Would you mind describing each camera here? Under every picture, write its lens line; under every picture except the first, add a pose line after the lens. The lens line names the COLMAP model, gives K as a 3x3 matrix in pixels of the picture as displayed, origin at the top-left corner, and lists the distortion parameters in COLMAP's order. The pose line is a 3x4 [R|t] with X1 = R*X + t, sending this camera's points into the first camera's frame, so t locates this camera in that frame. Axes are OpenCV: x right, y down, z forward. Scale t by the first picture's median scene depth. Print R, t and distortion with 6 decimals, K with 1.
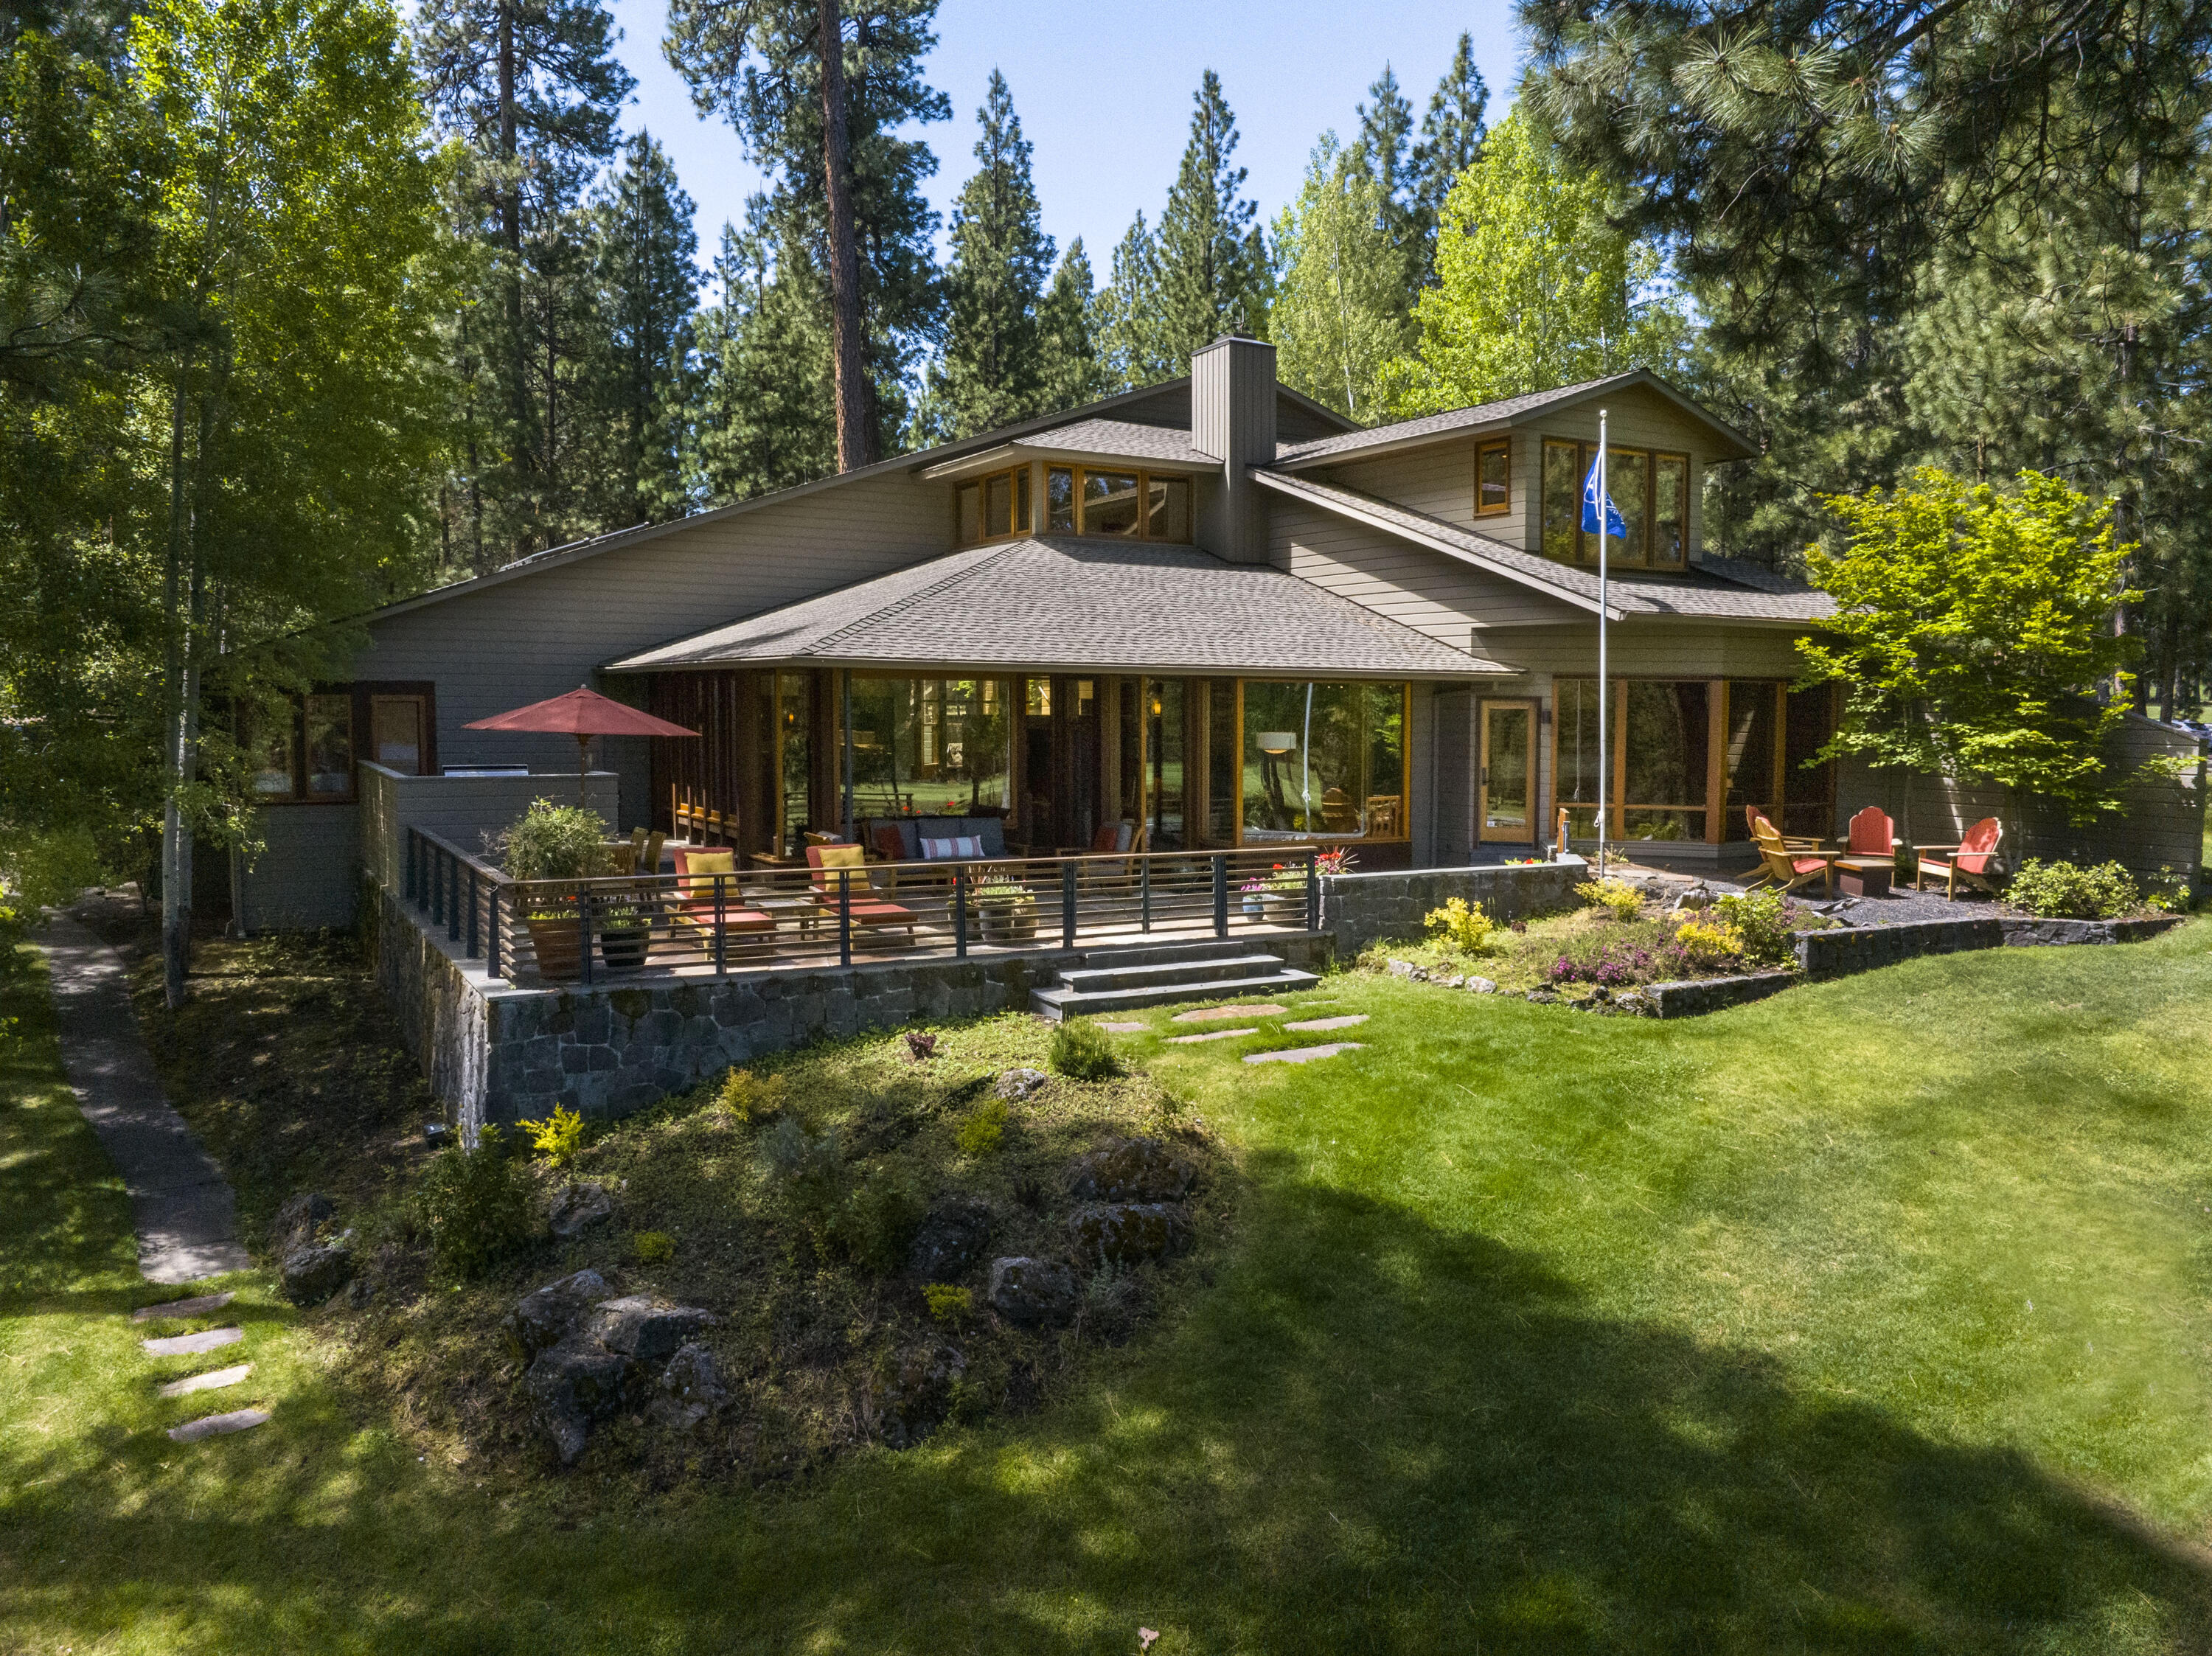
lens RADIAL K [[1532.9, 0, 1103.3], [0, 1532.9, 824.2], [0, 0, 1]] dist [-0.031837, -0.001484]
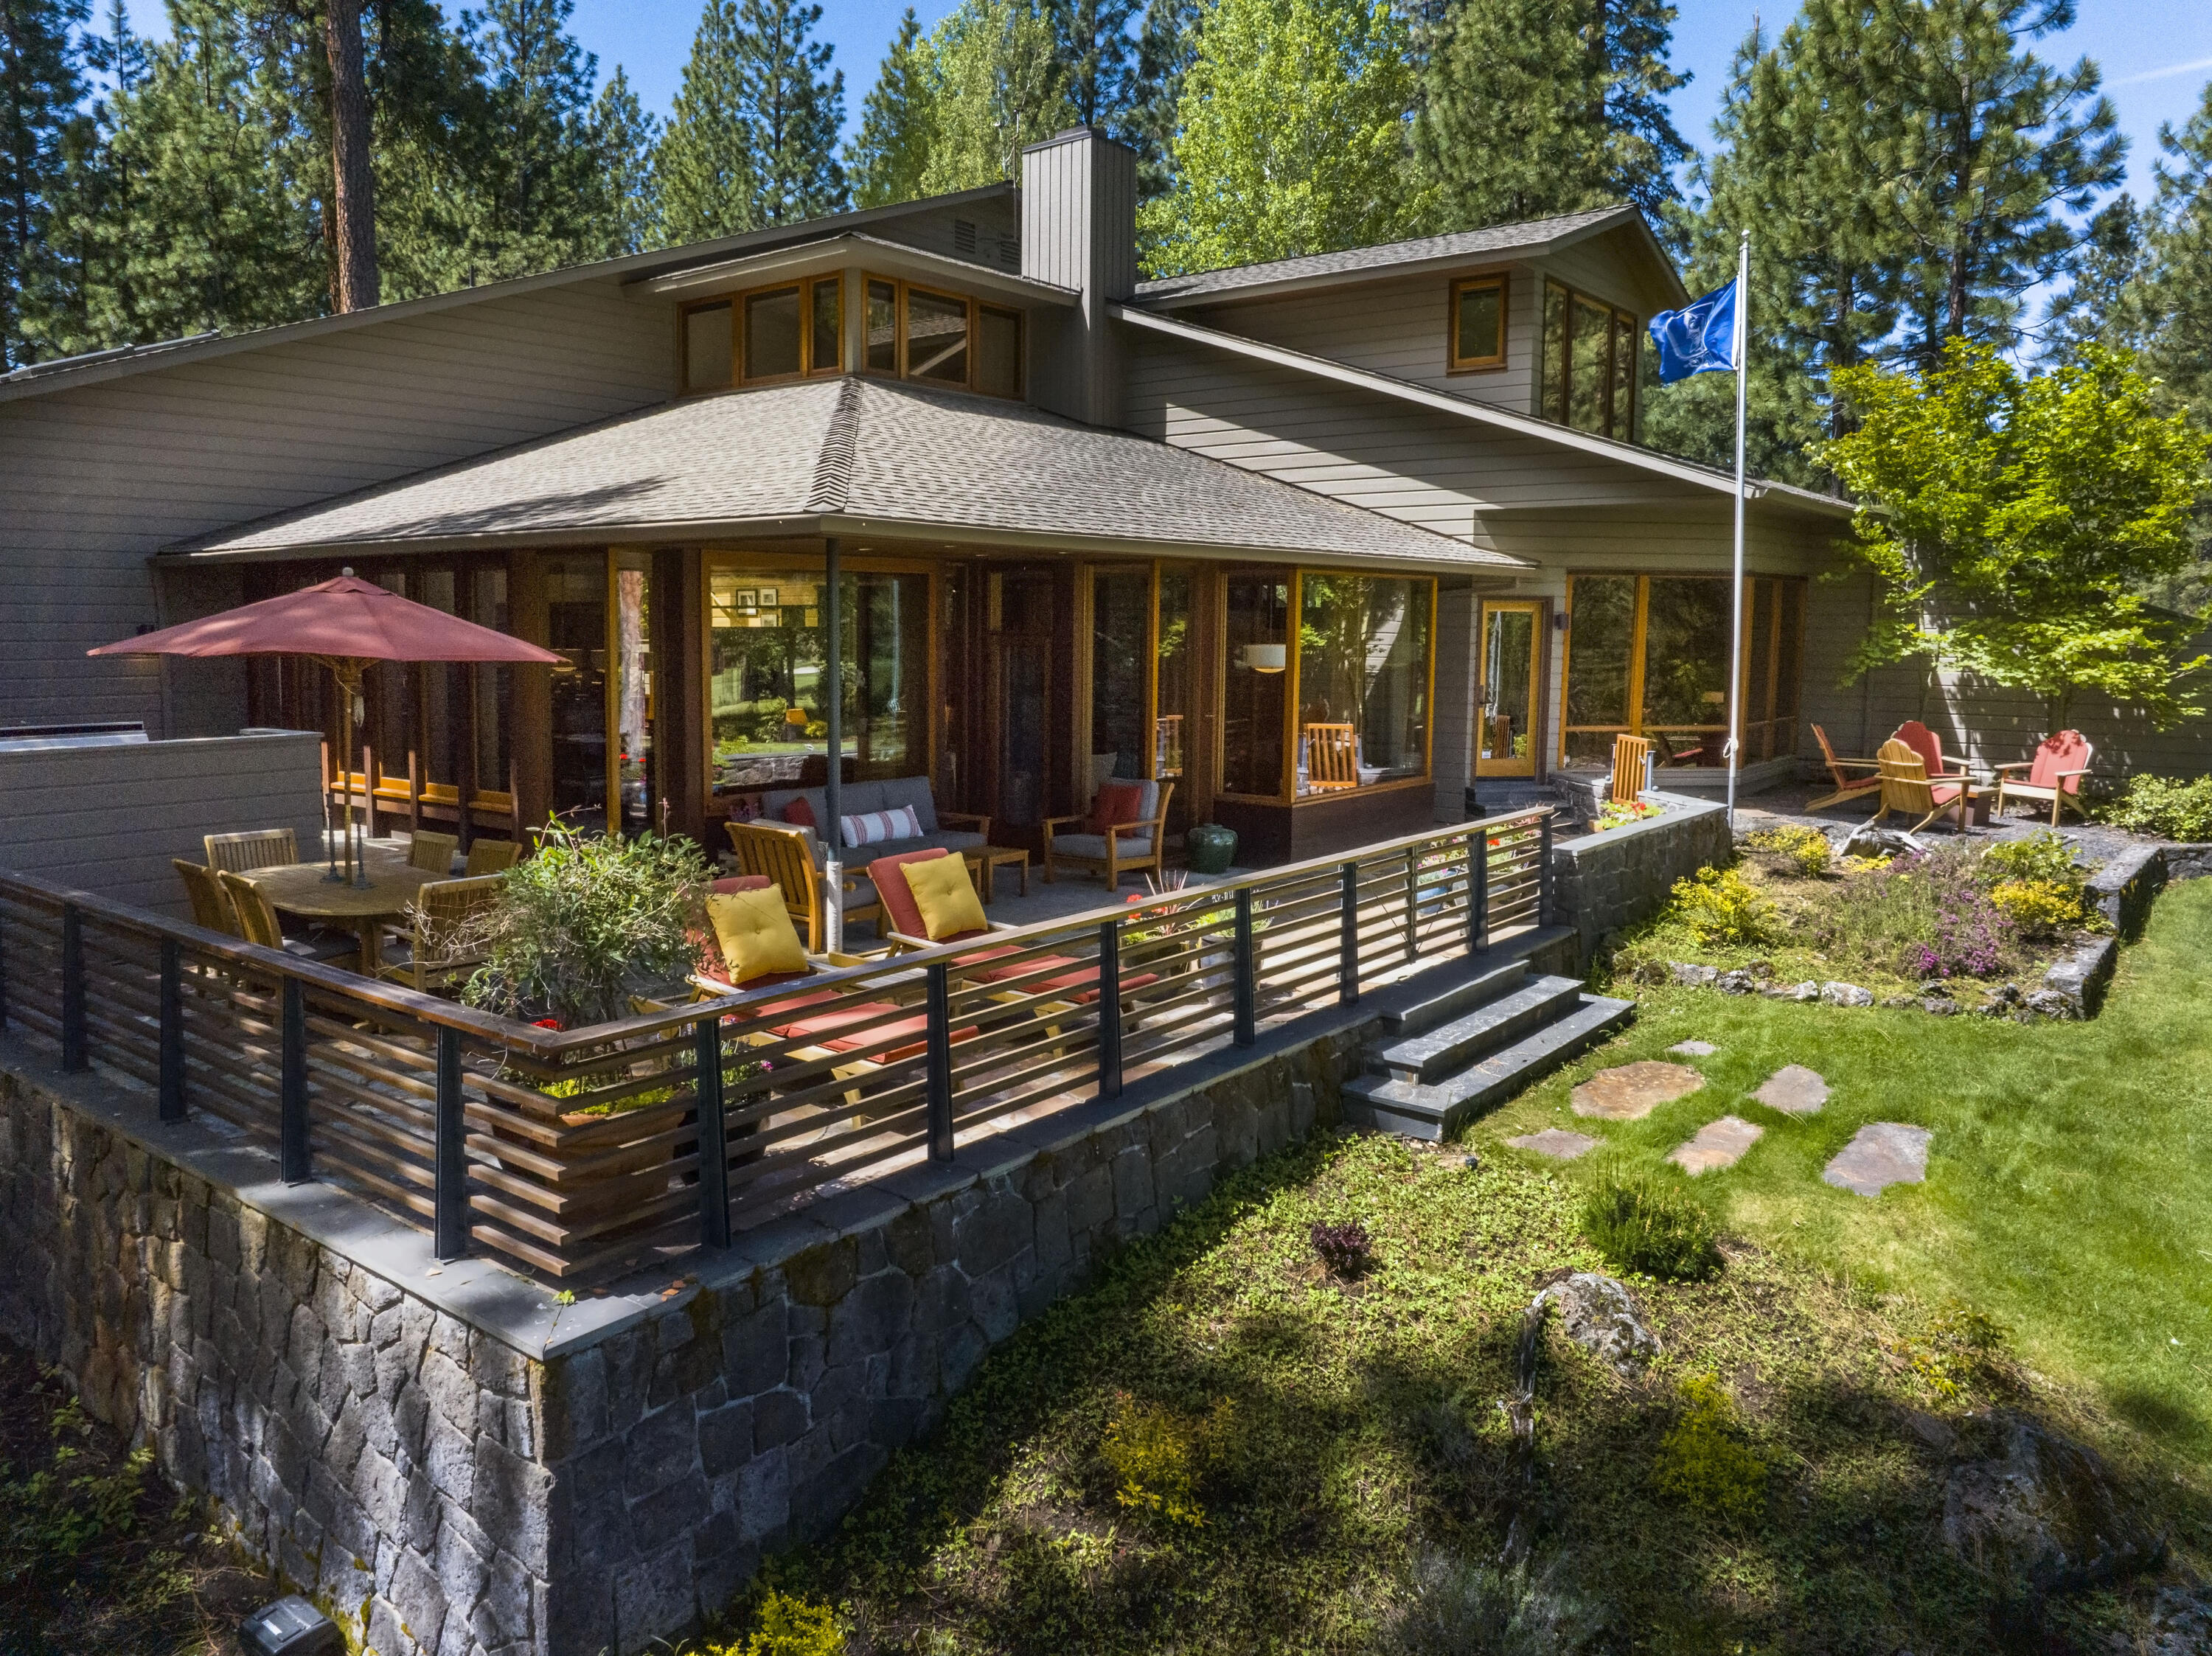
lens RADIAL K [[1532.9, 0, 1134.1], [0, 1532.9, 756.9], [0, 0, 1]] dist [-0.031837, -0.001484]
pose [[0.926774, -0.039710, 0.373515, -0.191789], [0.035901, 0.999208, 0.017151, -0.017372], [-0.373900, -0.002485, 0.927466, 0.282424]]
